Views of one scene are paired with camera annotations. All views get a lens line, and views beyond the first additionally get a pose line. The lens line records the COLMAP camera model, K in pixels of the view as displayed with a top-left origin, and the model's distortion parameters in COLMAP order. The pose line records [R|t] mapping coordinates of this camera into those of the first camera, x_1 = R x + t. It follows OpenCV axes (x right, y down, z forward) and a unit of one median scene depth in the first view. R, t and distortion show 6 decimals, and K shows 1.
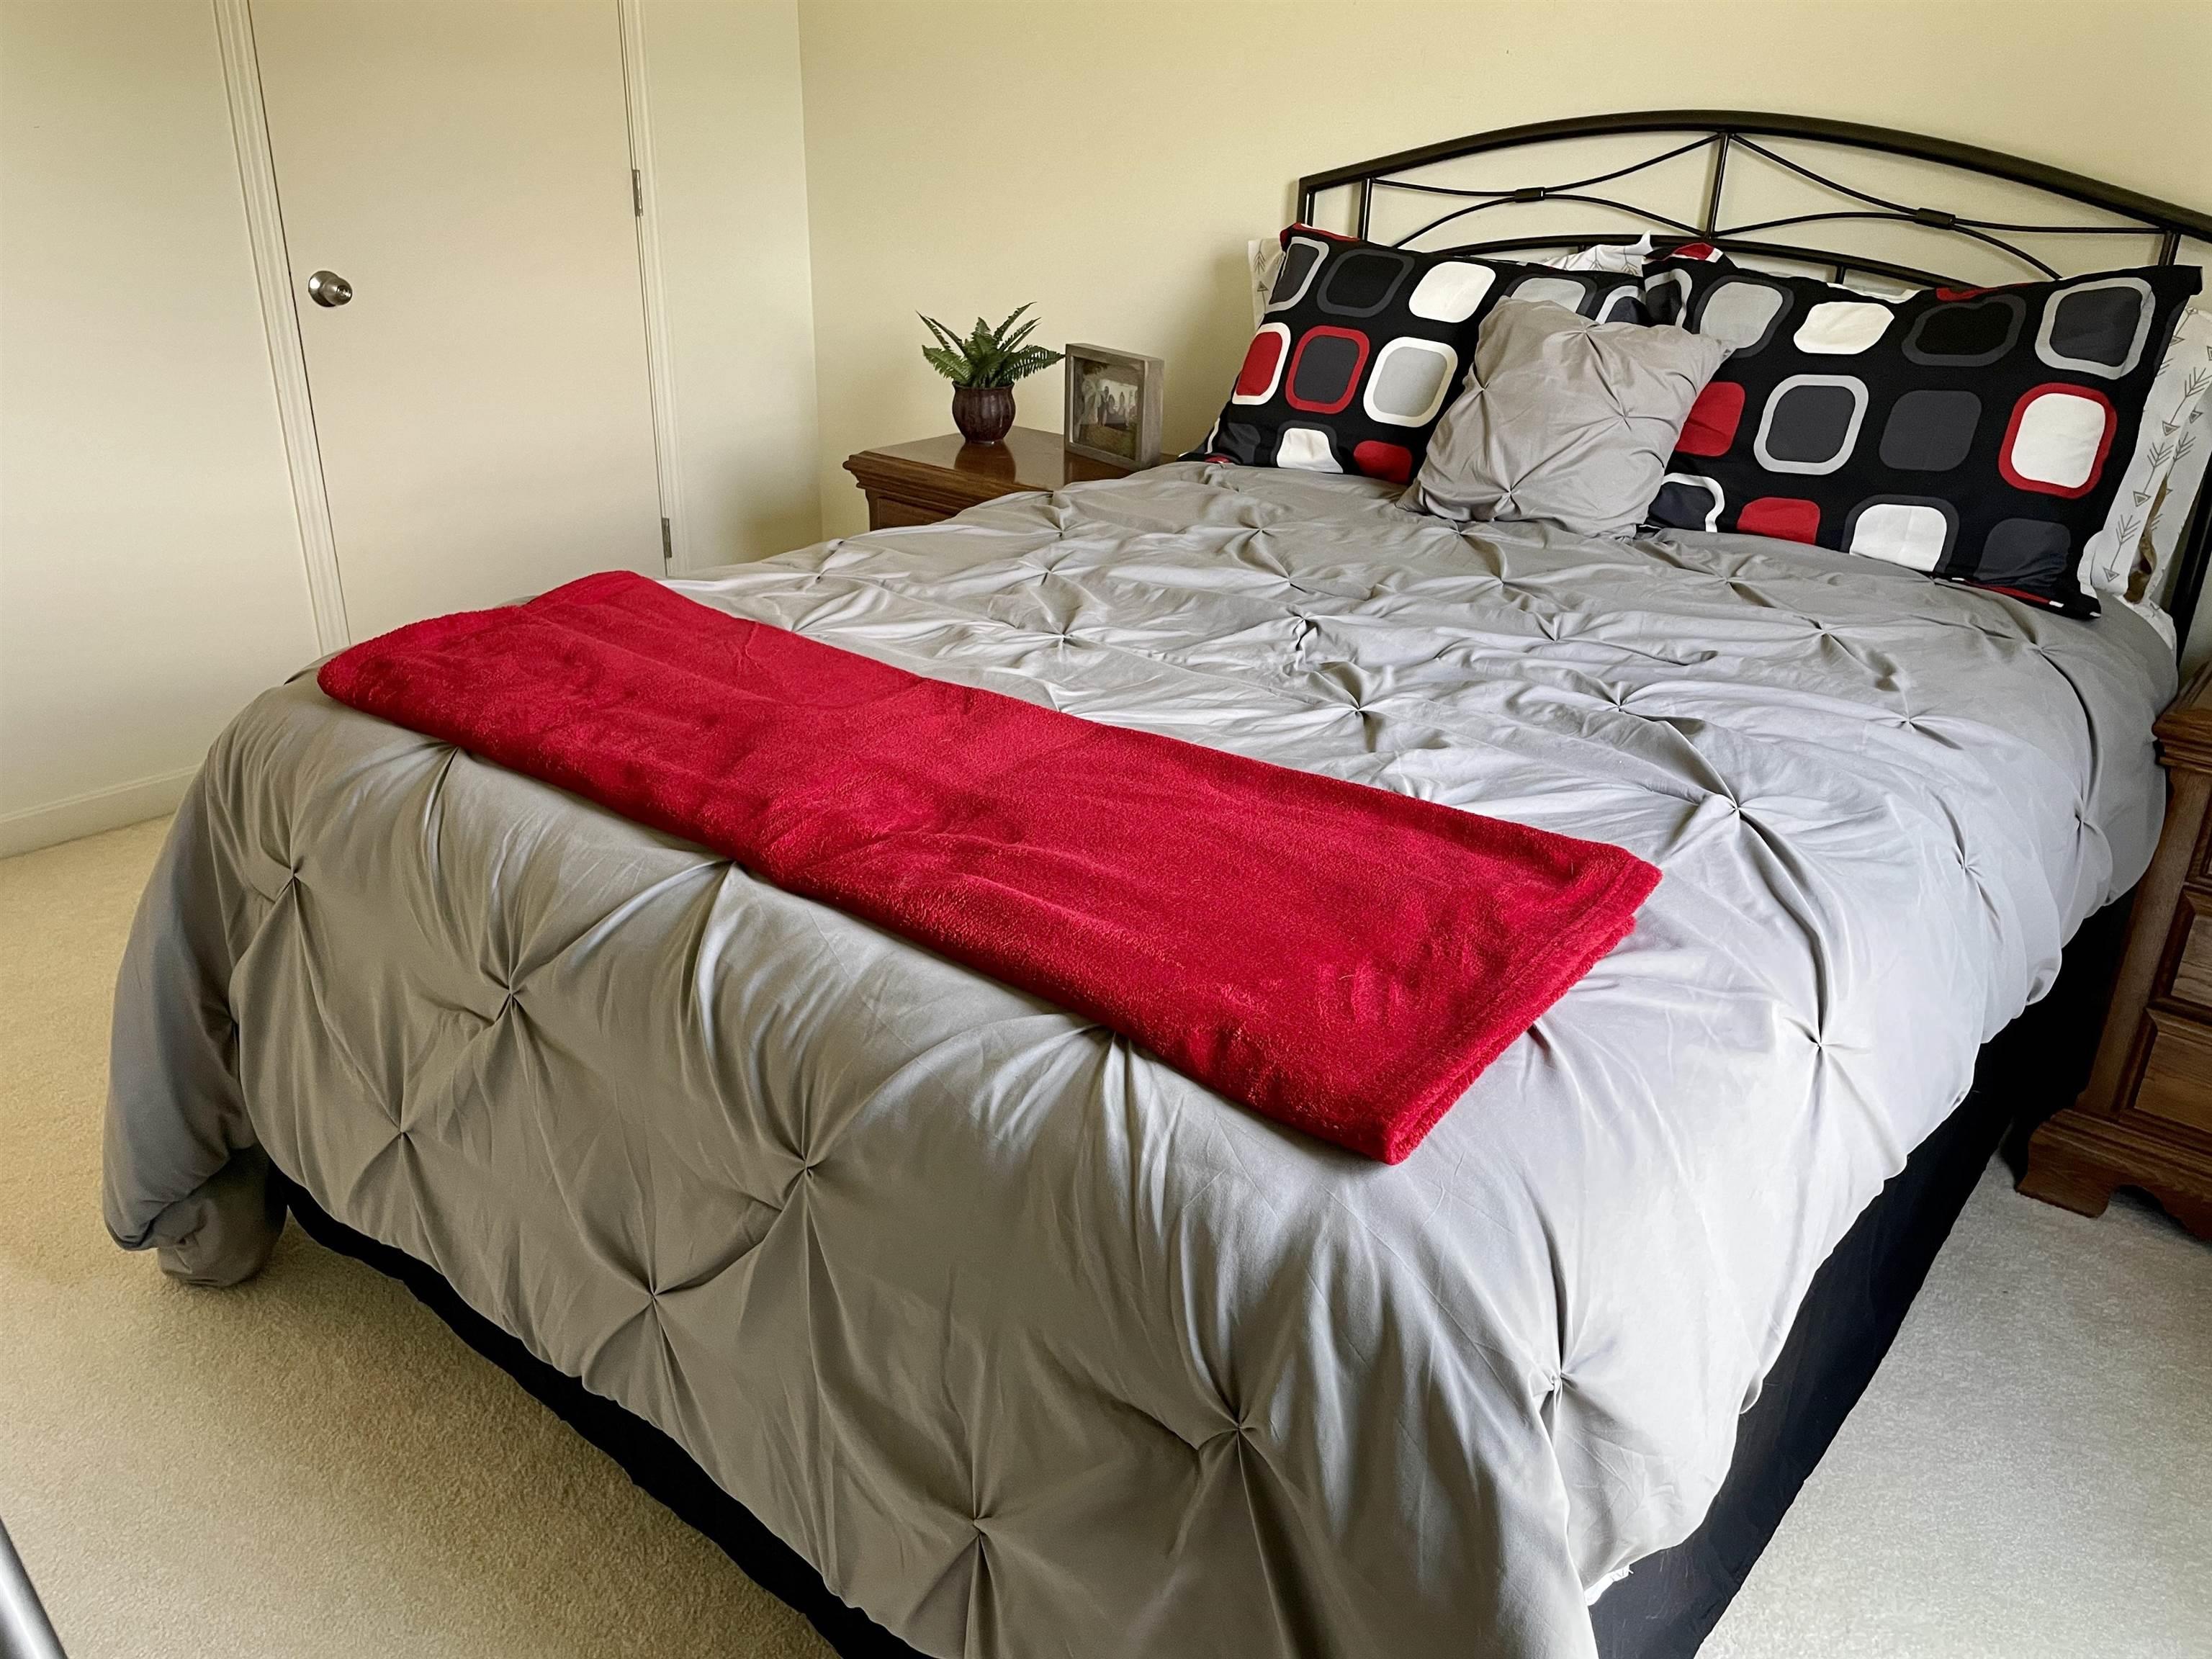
lens RADIAL K [[1672.6, 0, 1104.4], [0, 1672.6, 817.1], [0, 0, 1]] dist [0.096328, -0.126026]
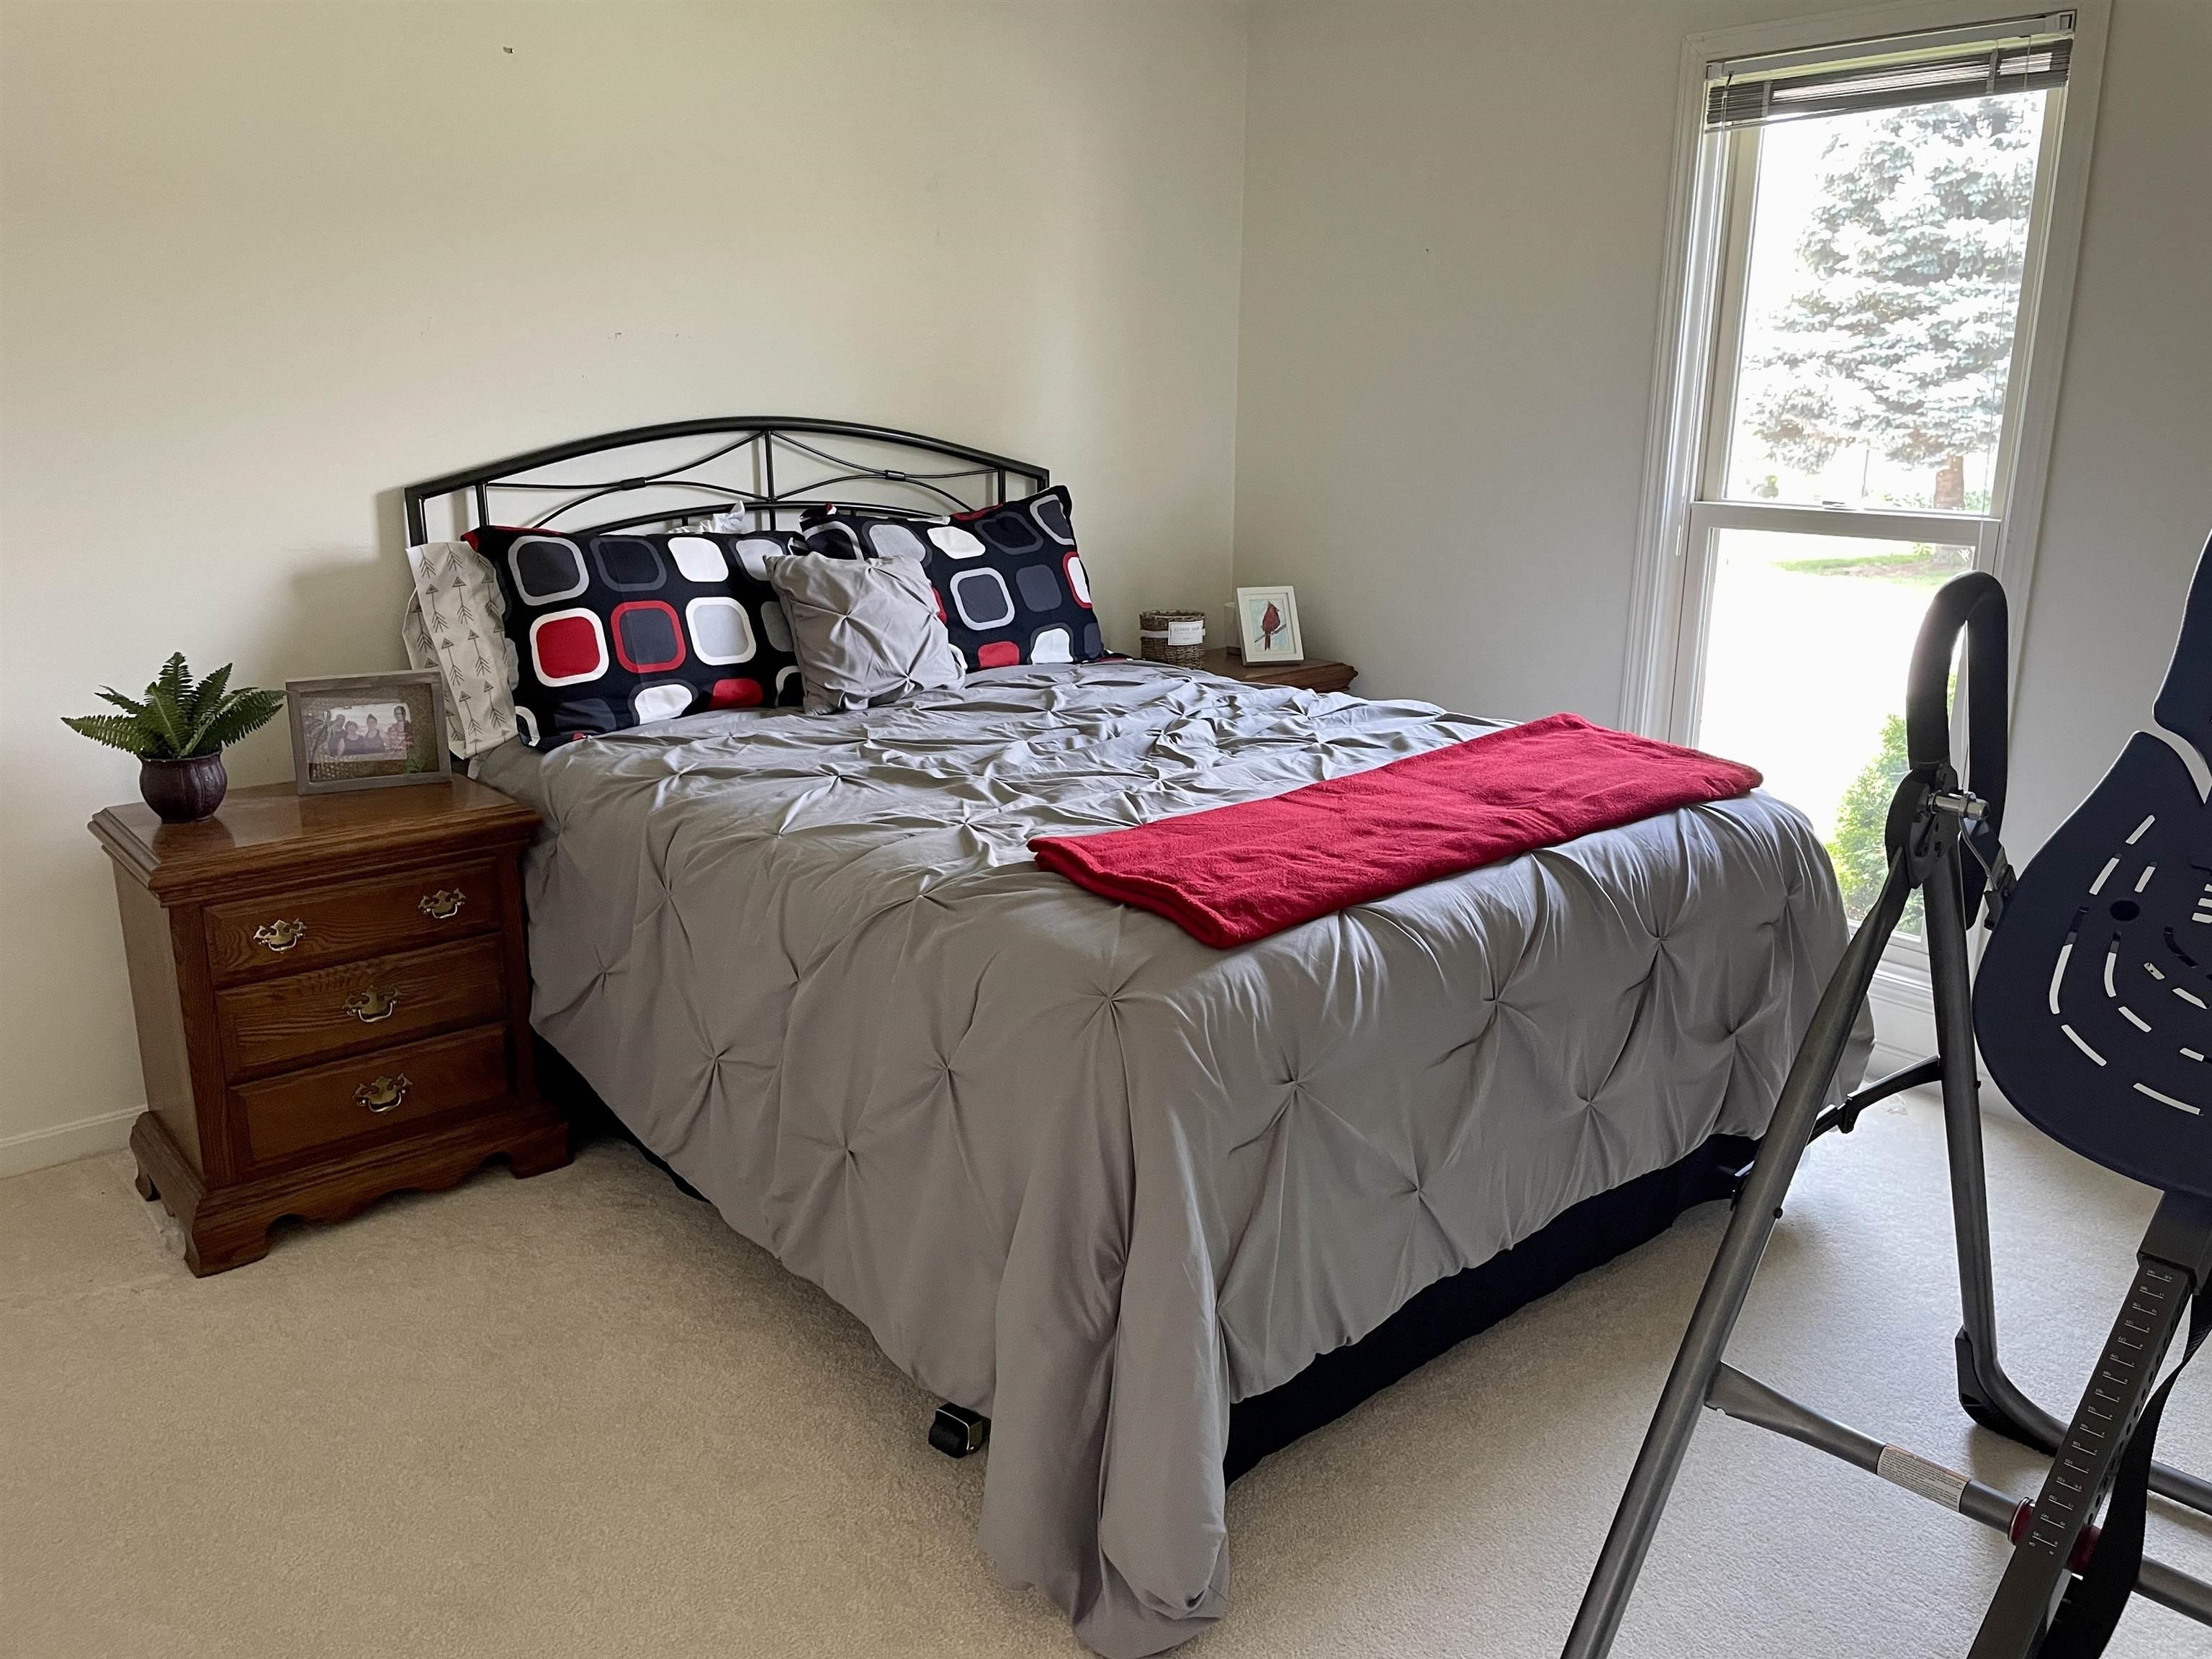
lens RADIAL K [[1672.6, 0, 1104.4], [0, 1672.6, 817.1], [0, 0, 1]] dist [0.096328, -0.126026]
pose [[0.141525, -0.264723, 0.953883, -1.064238], [0.391036, 0.900169, 0.191799, -0.281055], [-0.909429, 0.345858, 0.230913, 0.547100]]
